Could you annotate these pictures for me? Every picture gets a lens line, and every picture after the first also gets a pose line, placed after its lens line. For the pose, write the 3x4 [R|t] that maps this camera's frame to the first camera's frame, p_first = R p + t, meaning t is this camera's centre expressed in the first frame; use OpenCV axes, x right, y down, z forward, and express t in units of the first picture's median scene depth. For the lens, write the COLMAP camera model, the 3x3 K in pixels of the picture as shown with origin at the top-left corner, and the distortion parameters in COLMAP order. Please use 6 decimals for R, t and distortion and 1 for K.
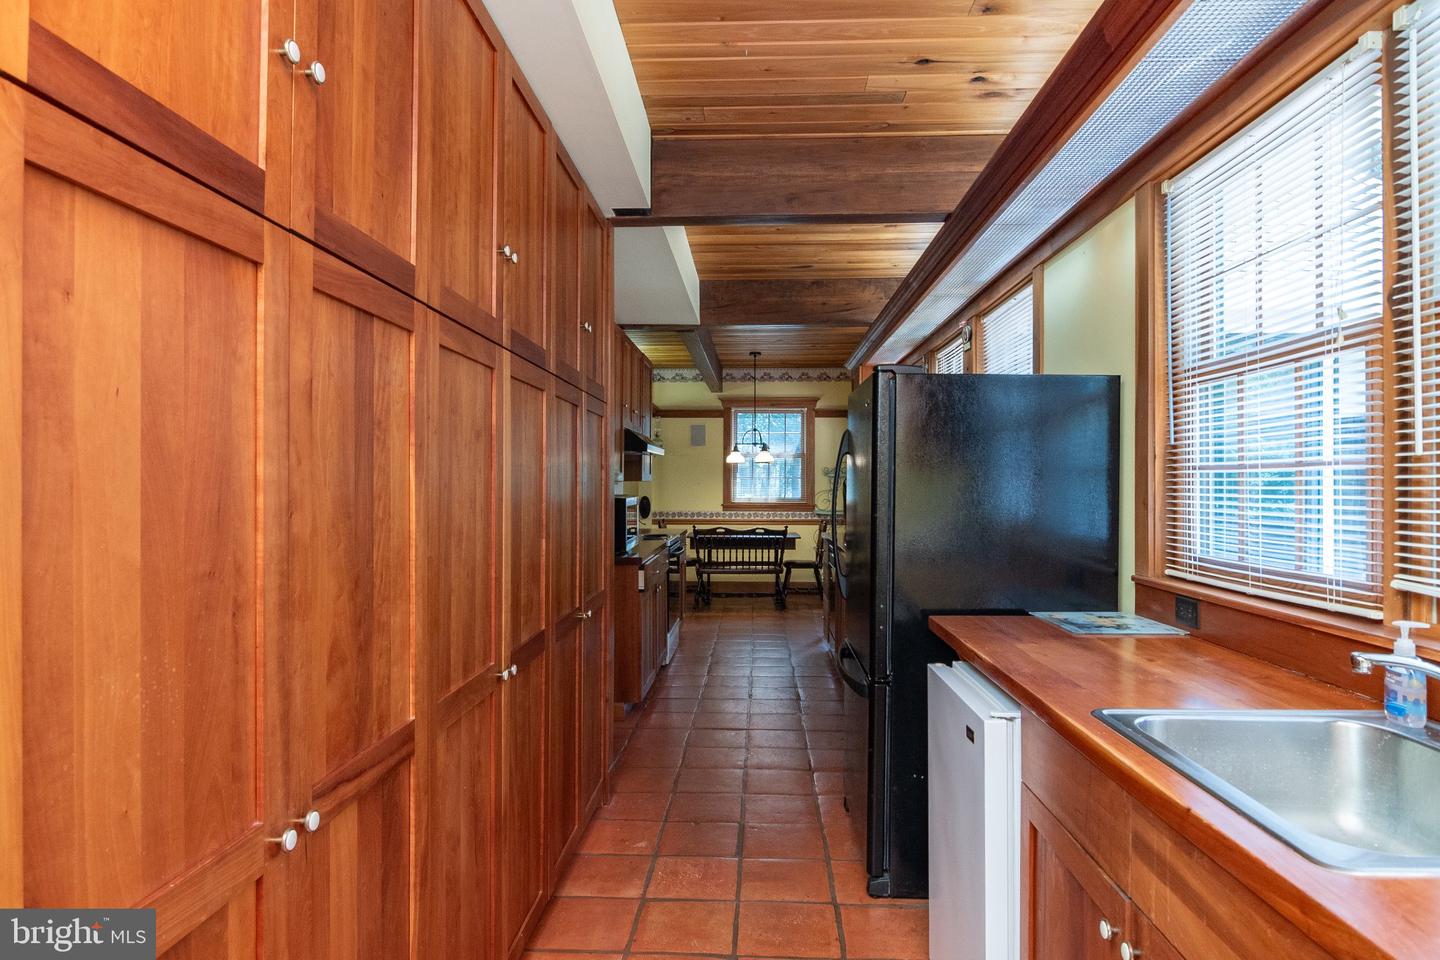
lens RADIAL K [[794.7, 0, 722.6], [0, 794.7, 482.4], [0, 0, 1]] dist [0.000845, 0.000006]
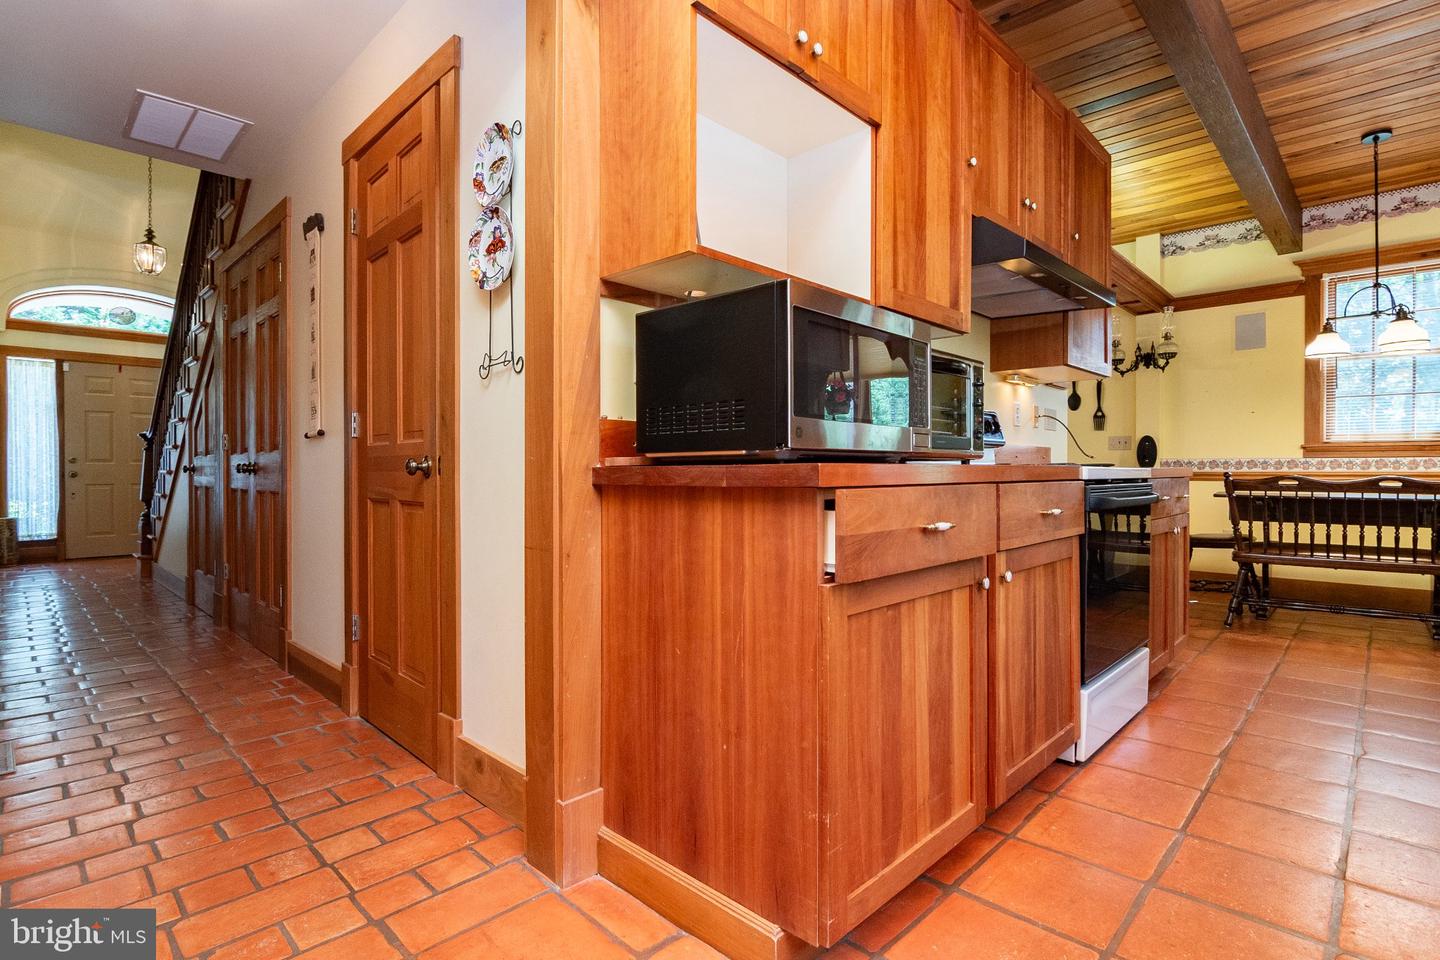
lens RADIAL K [[699.6, 0, 720.6], [0, 699.6, 473.9], [0, 0, 1]] dist [-0.004724, -0.004196]
pose [[0.747636, -0.000193, -0.664108, 0.020266], [0.006641, 0.999952, 0.007185, 0.043906], [0.664075, -0.009782, 0.747602, 0.366999]]
